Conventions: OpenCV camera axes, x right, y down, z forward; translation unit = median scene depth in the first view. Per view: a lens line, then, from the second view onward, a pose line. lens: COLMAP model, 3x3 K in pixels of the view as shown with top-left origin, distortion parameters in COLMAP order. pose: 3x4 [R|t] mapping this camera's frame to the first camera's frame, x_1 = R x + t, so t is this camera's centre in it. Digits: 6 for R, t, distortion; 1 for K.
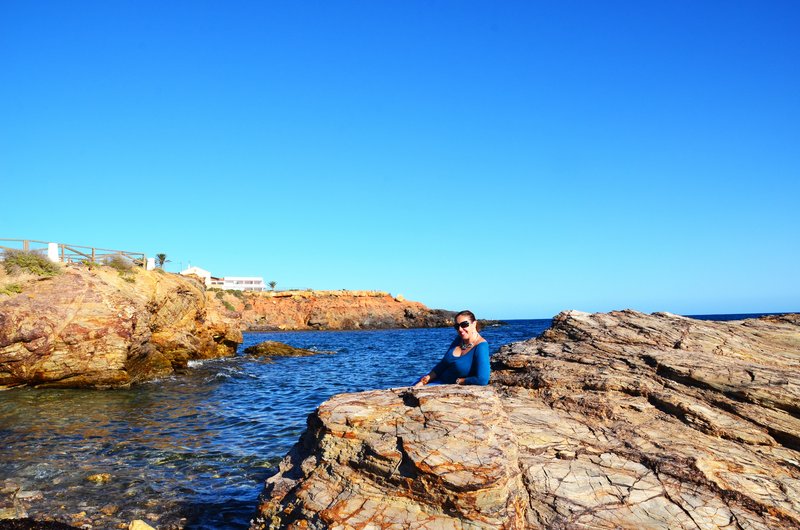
lens RADIAL K [[609.4, 0, 400.0], [0, 609.4, 265.0], [0, 0, 1]] dist [-0.148795, 0.002866]
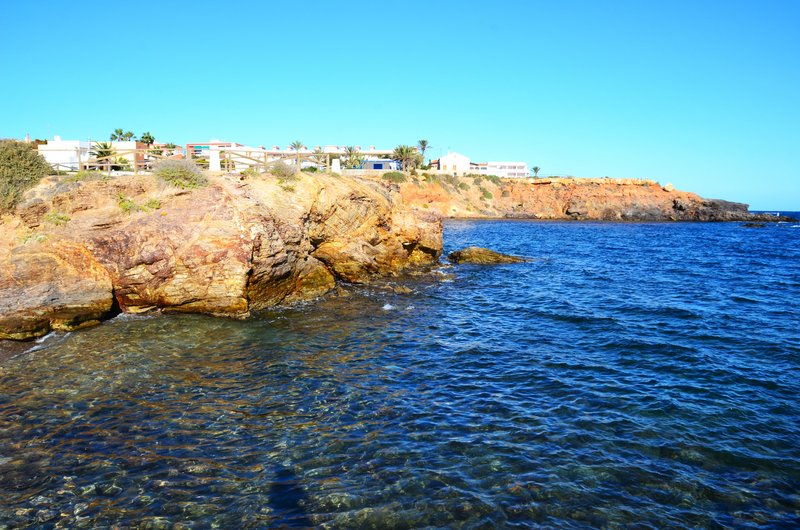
lens RADIAL K [[609.4, 0, 400.0], [0, 609.4, 265.0], [0, 0, 1]] dist [-0.148795, 0.002866]
pose [[0.905700, 0.065289, -0.418862, 0.088913], [0.015903, 0.982141, 0.187475, -0.027141], [0.423622, -0.176458, 0.888486, 0.181596]]
